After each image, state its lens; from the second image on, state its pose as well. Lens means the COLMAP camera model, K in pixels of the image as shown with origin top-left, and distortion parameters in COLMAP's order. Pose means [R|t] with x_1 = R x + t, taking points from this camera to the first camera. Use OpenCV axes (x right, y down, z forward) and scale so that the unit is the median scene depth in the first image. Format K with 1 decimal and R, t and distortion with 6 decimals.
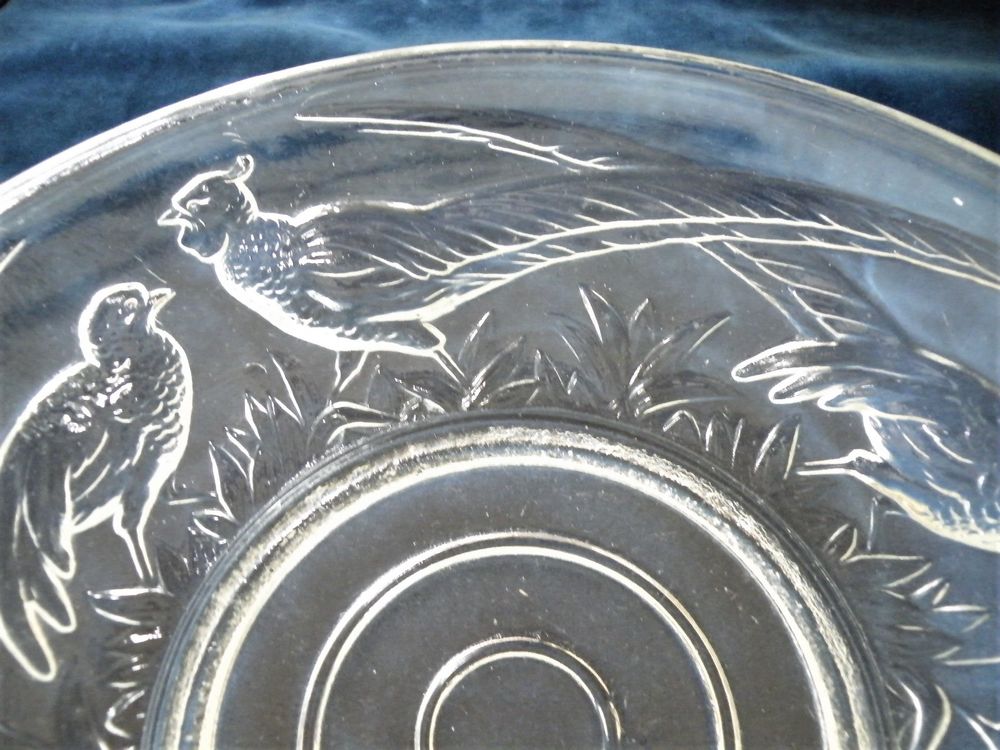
lens RADIAL K [[870.5, 0, 500.0], [0, 870.5, 375.0], [0, 0, 1]] dist [-0.161255, 0.102668]
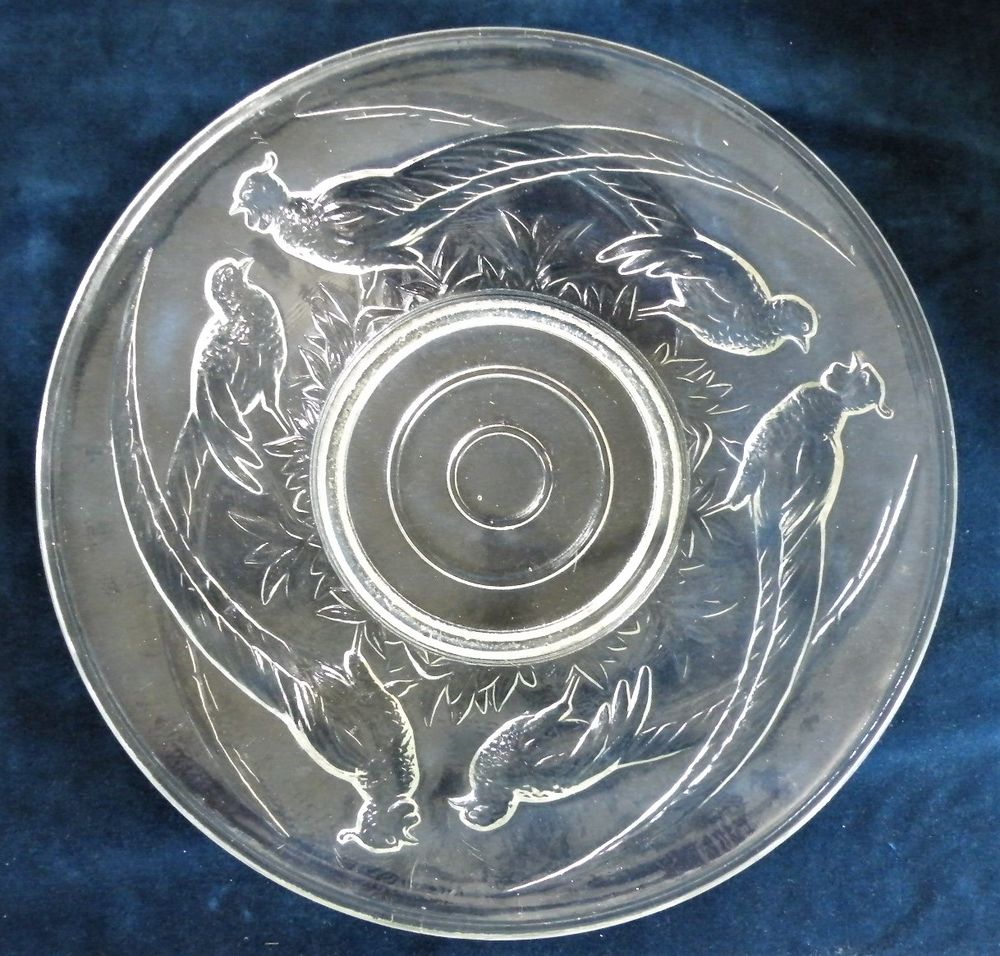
lens RADIAL K [[914.4, 0, 500.0], [0, 914.4, 478.0], [0, 0, 1]] dist [0.002185, 0.000571]
pose [[0.986446, -0.156371, 0.049722, -0.073822], [0.120497, 0.896023, 0.427344, -0.409021], [-0.111377, -0.415560, 0.902721, -0.785106]]
